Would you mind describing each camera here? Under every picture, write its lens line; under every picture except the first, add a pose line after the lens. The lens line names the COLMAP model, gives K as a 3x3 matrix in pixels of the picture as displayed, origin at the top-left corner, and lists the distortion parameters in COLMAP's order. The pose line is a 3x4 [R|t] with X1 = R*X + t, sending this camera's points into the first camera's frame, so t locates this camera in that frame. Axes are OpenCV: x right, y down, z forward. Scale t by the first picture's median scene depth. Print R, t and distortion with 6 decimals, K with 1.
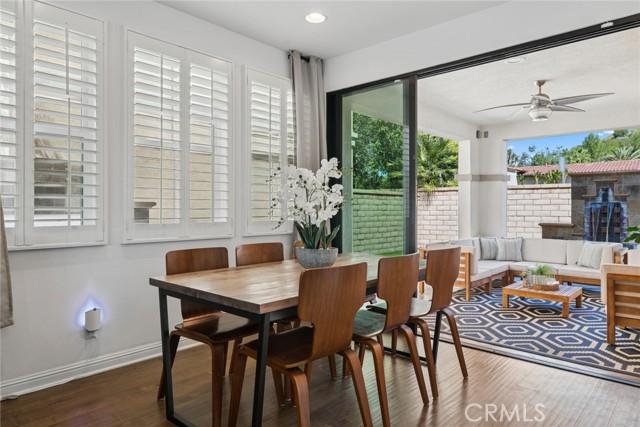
lens RADIAL K [[411.9, 0, 318.1], [0, 411.9, 208.7], [0, 0, 1]] dist [0.000712, 0.000986]
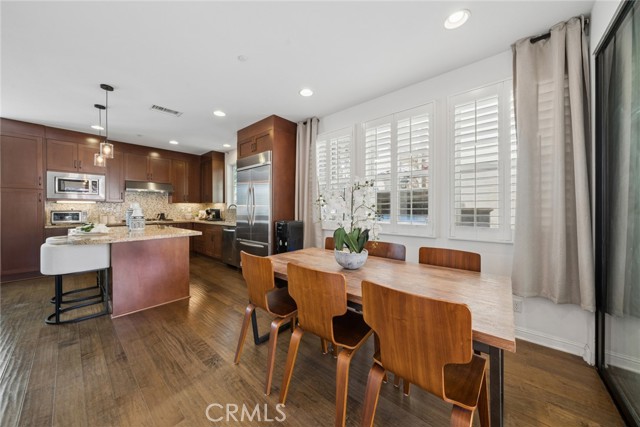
lens RADIAL K [[221.1, 0, 322.1], [0, 221.1, 209.6], [0, 0, 1]] dist [-0.000467, -0.000022]
pose [[0.029729, 0.000062, -0.999558, 0.280456], [0.004153, 0.999991, 0.000186, -0.011750], [0.999549, -0.004157, 0.029729, 0.373847]]
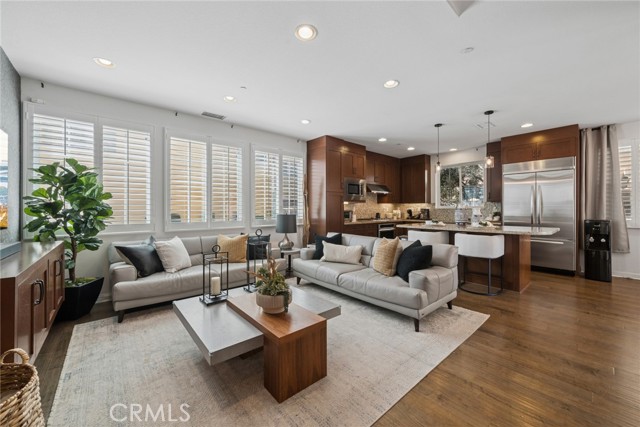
lens RADIAL K [[246.5, 0, 320.7], [0, 246.5, 209.1], [0, 0, 1]] dist [-0.002567, -0.000529]
pose [[-0.113947, -0.001803, -0.993485, 0.485672], [0.002759, 0.999994, -0.002132, -0.013532], [0.993483, -0.002984, -0.113942, -0.382738]]
